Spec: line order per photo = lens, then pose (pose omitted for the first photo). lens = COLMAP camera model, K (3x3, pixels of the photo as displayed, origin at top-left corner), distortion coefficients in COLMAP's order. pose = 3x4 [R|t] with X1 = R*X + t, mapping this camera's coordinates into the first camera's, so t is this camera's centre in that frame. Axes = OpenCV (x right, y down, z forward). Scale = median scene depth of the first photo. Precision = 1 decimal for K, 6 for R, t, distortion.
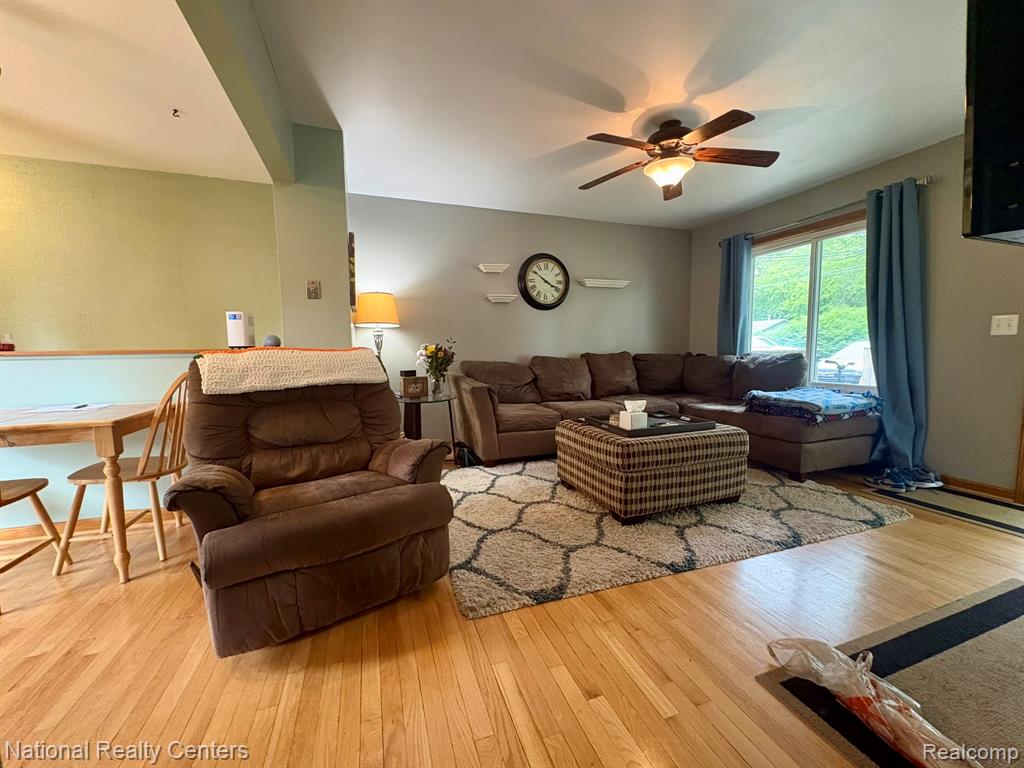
lens RADIAL K [[407.8, 0, 512.0], [0, 407.8, 384.0], [0, 0, 1]] dist [-0.002458, -0.000316]
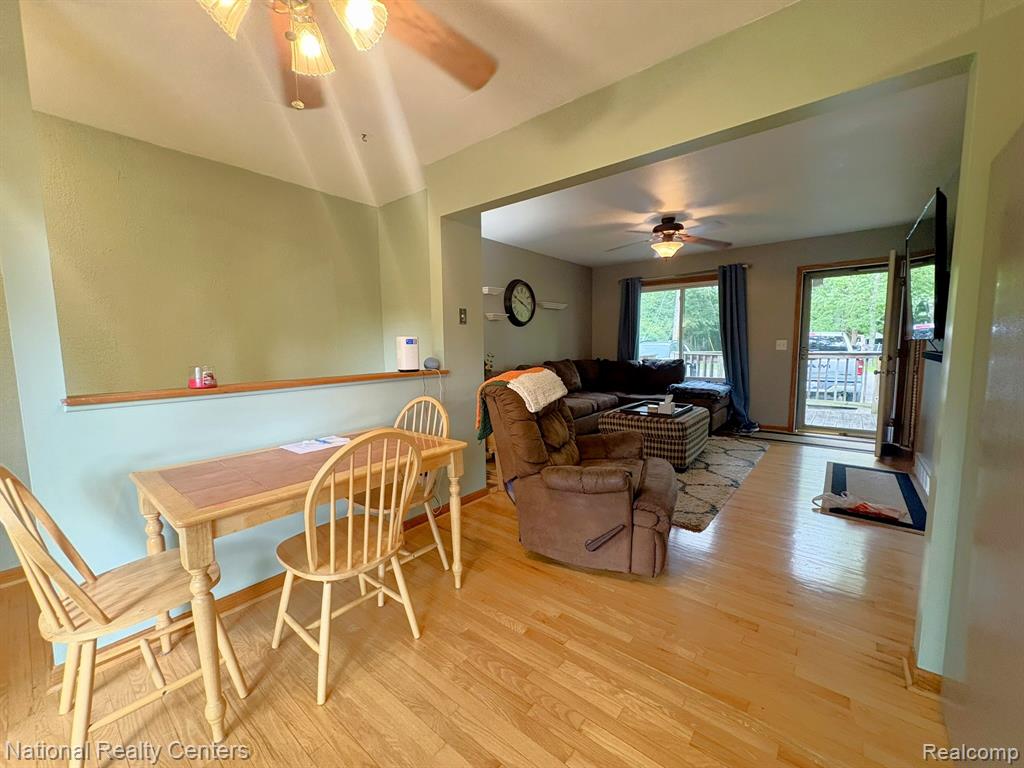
lens RADIAL K [[407.8, 0, 512.0], [0, 407.8, 384.0], [0, 0, 1]] dist [-0.002458, -0.000316]
pose [[0.855726, -0.053750, 0.514631, -0.791414], [0.051513, 0.998499, 0.018632, -0.049186], [-0.514859, 0.010567, 0.857210, -0.024494]]
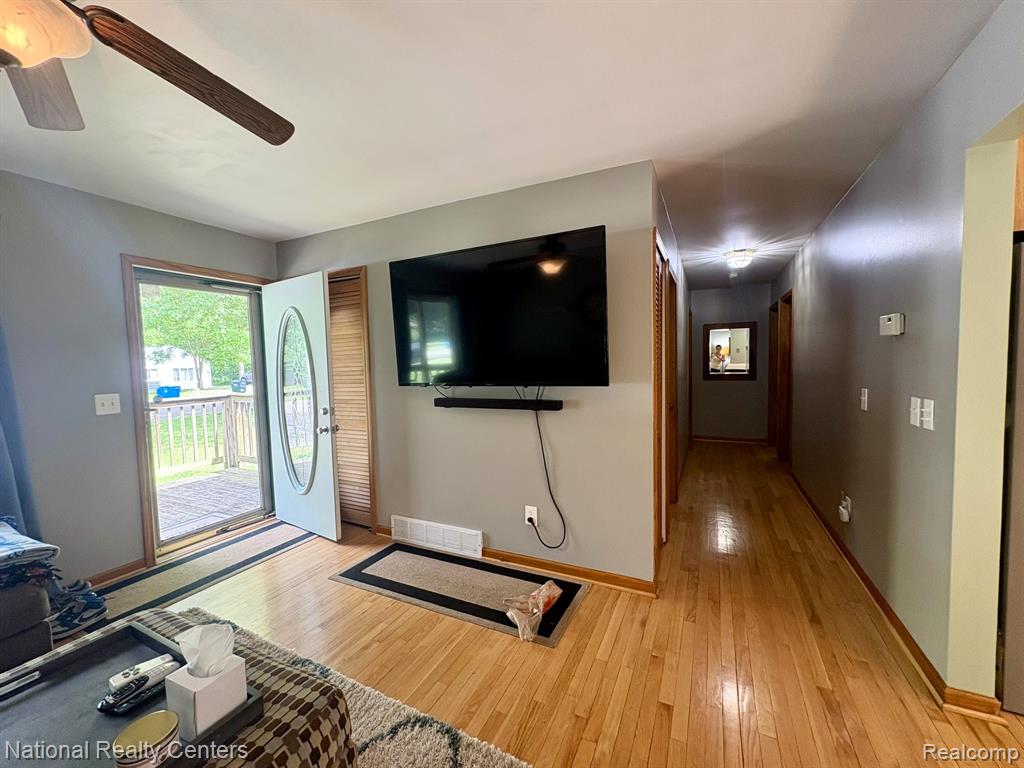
lens RADIAL K [[407.8, 0, 512.0], [0, 407.8, 384.0], [0, 0, 1]] dist [-0.002458, -0.000316]
pose [[-0.698665, -0.011851, 0.715351, -0.136469], [0.096093, 0.989249, 0.110240, -0.171888], [-0.708966, 0.145761, -0.690015, 0.809138]]
